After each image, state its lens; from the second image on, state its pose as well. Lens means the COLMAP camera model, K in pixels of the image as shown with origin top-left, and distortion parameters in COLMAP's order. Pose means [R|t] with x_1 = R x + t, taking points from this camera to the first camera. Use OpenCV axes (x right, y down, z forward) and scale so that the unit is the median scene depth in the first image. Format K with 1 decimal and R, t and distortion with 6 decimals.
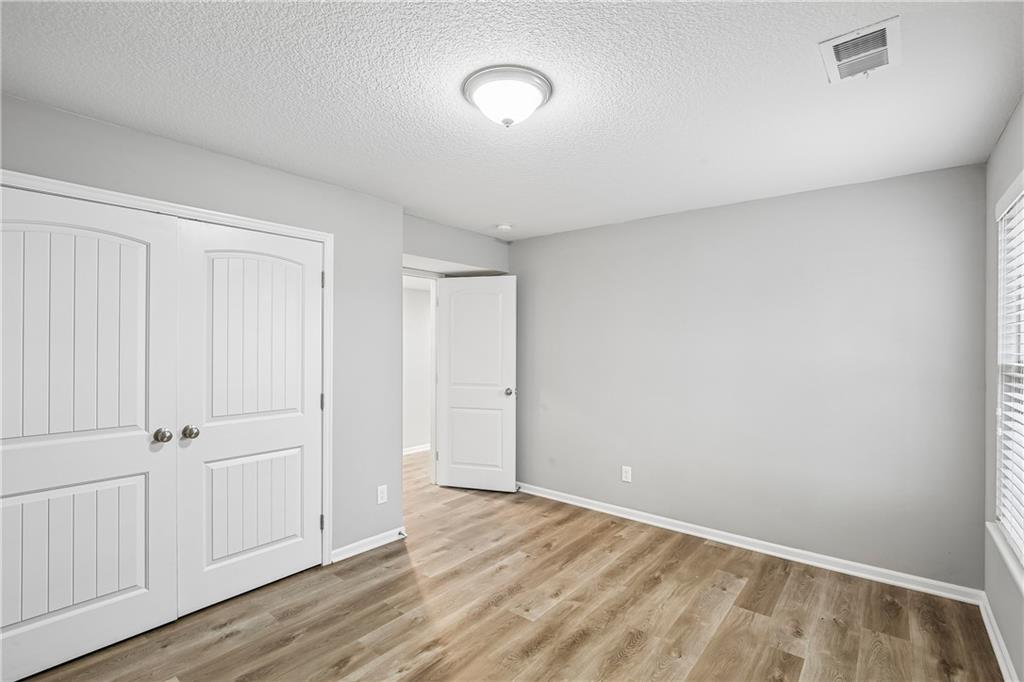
lens RADIAL K [[477.1, 0, 511.9], [0, 477.1, 342.9], [0, 0, 1]] dist [-0.017133, 0.004360]
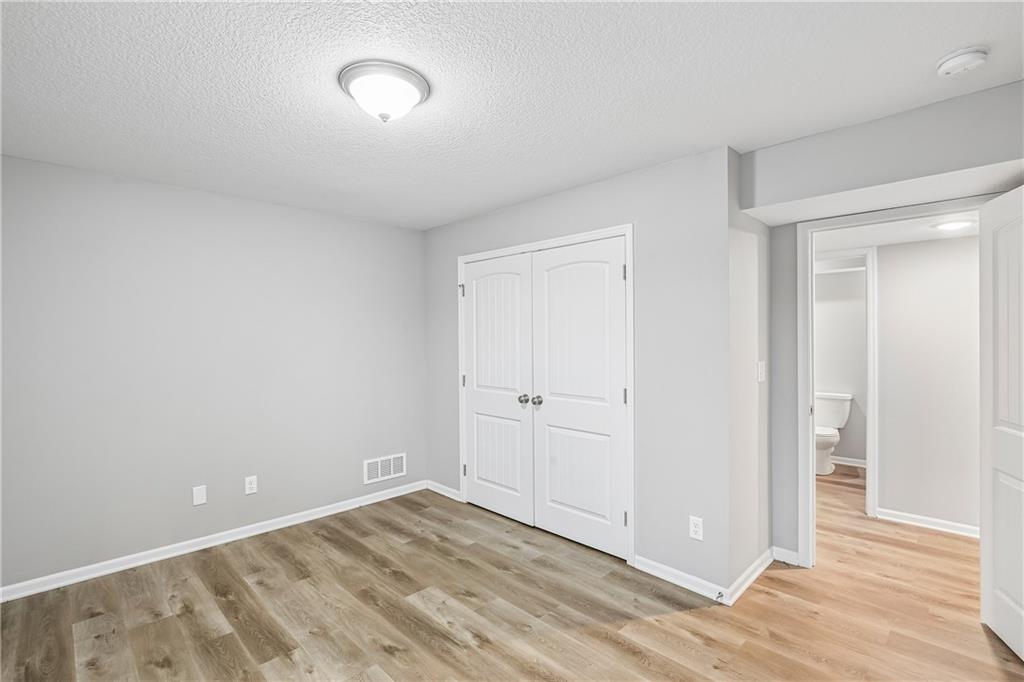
lens RADIAL K [[477.1, 0, 512.1], [0, 477.1, 337.6], [0, 0, 1]] dist [-0.017133, 0.004360]
pose [[-0.107302, -0.005219, -0.994213, 0.734461], [-0.000036, 0.999986, -0.005246, 0.008817], [0.994226, -0.000527, -0.107301, 1.051035]]
